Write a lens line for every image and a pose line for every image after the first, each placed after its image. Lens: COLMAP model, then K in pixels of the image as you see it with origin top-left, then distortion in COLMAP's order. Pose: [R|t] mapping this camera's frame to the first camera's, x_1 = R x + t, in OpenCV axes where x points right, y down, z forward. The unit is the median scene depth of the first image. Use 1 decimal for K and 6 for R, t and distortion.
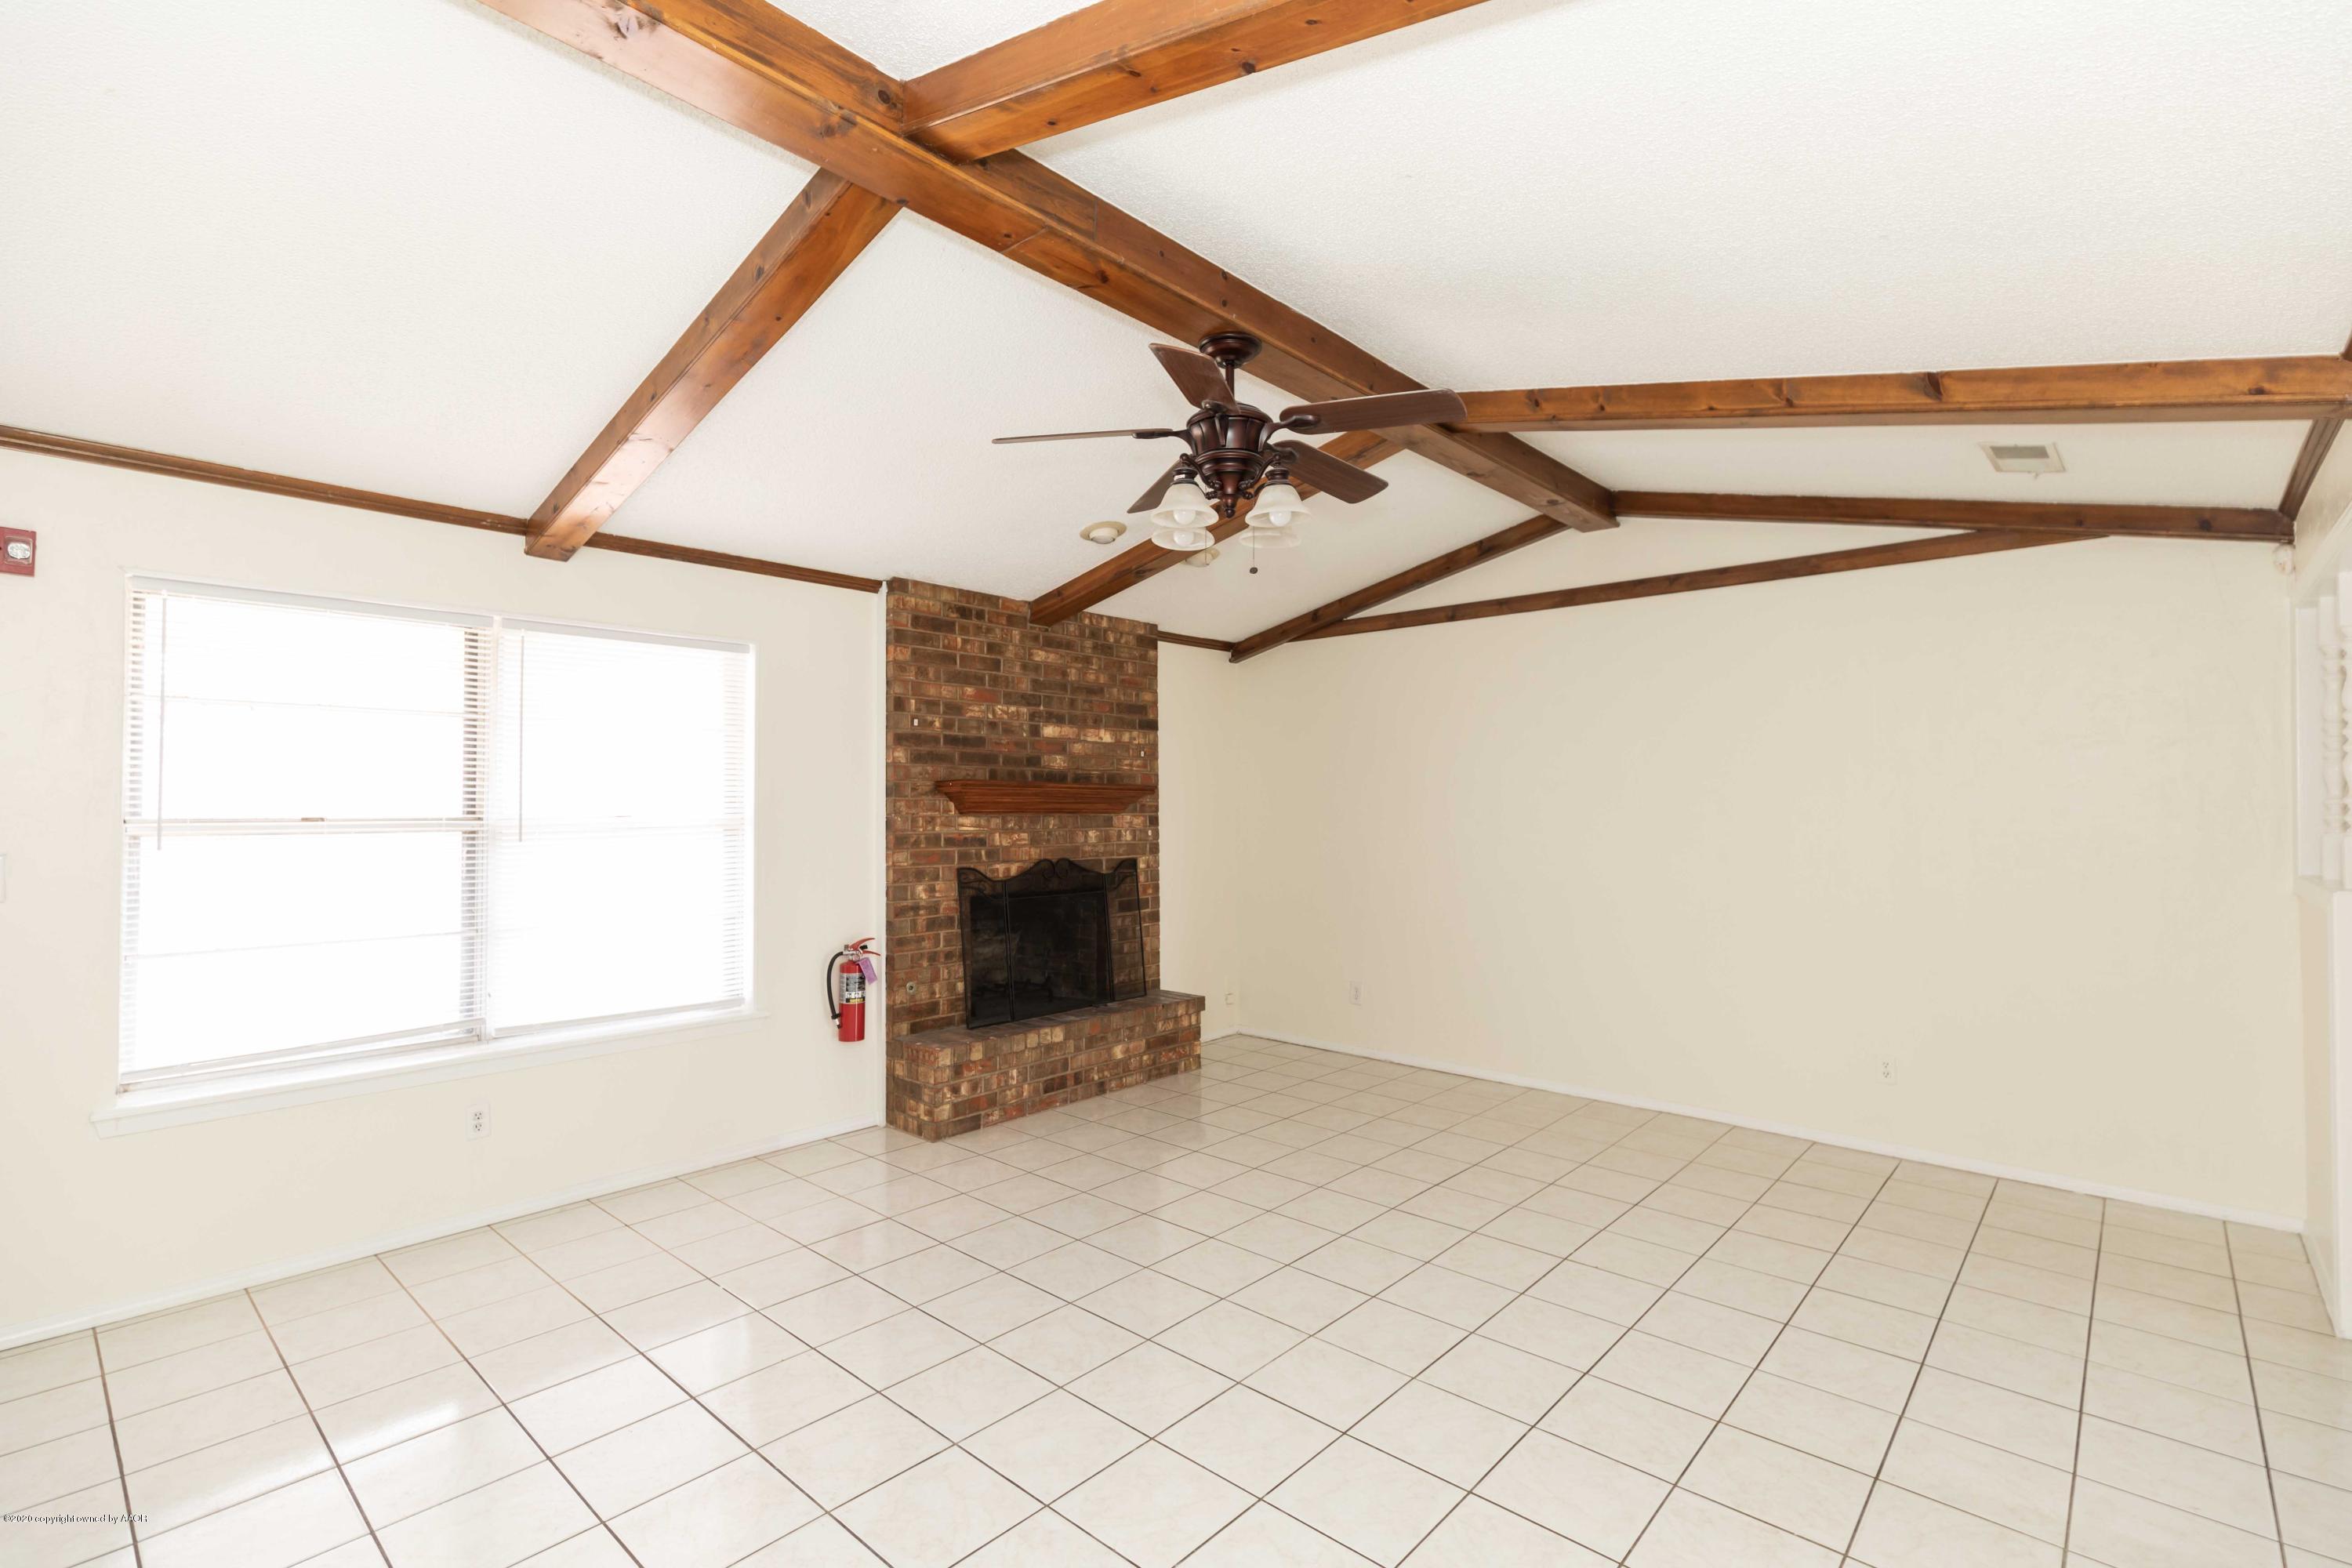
lens RADIAL K [[1055.8, 0, 1179.6], [0, 1055.8, 794.0], [0, 0, 1]] dist [0.001641, 0.000005]
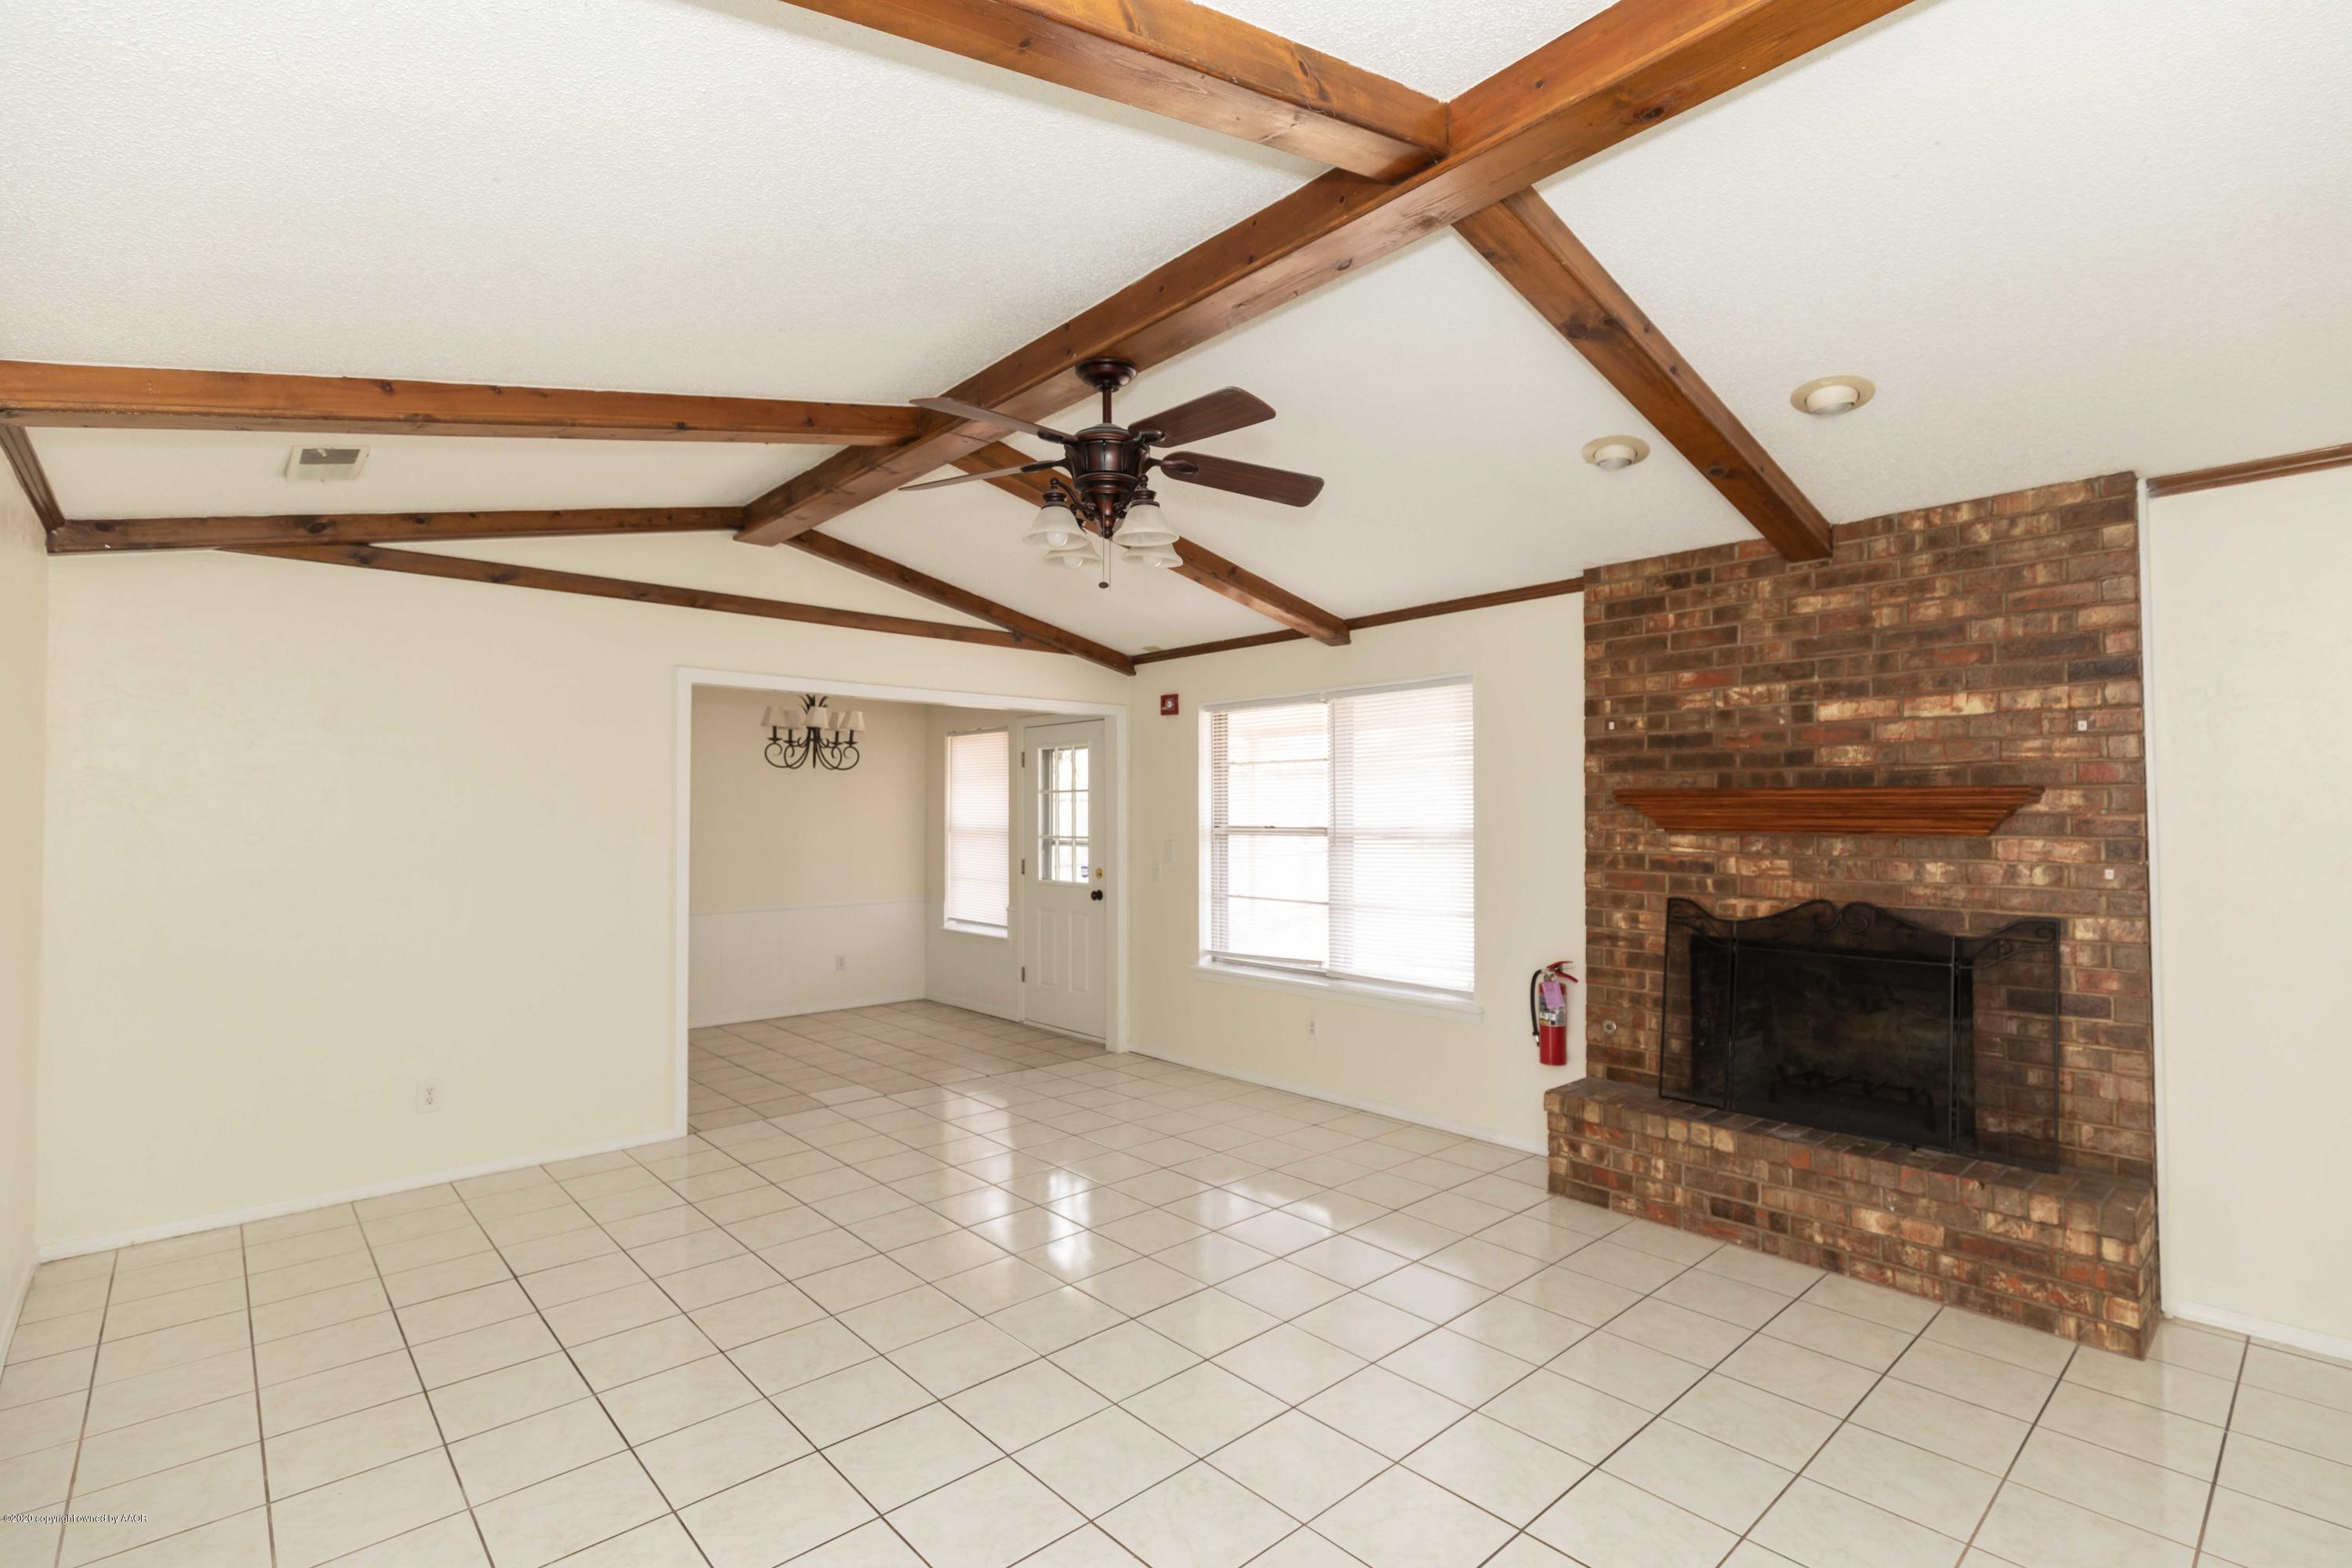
lens RADIAL K [[1055.8, 0, 1179.6], [0, 1055.8, 794.0], [0, 0, 1]] dist [0.001641, 0.000005]
pose [[-0.087234, -0.014436, -0.996083, 0.620727], [0.017585, 0.999717, -0.016028, -0.003268], [0.996033, -0.018914, -0.086956, 0.679398]]
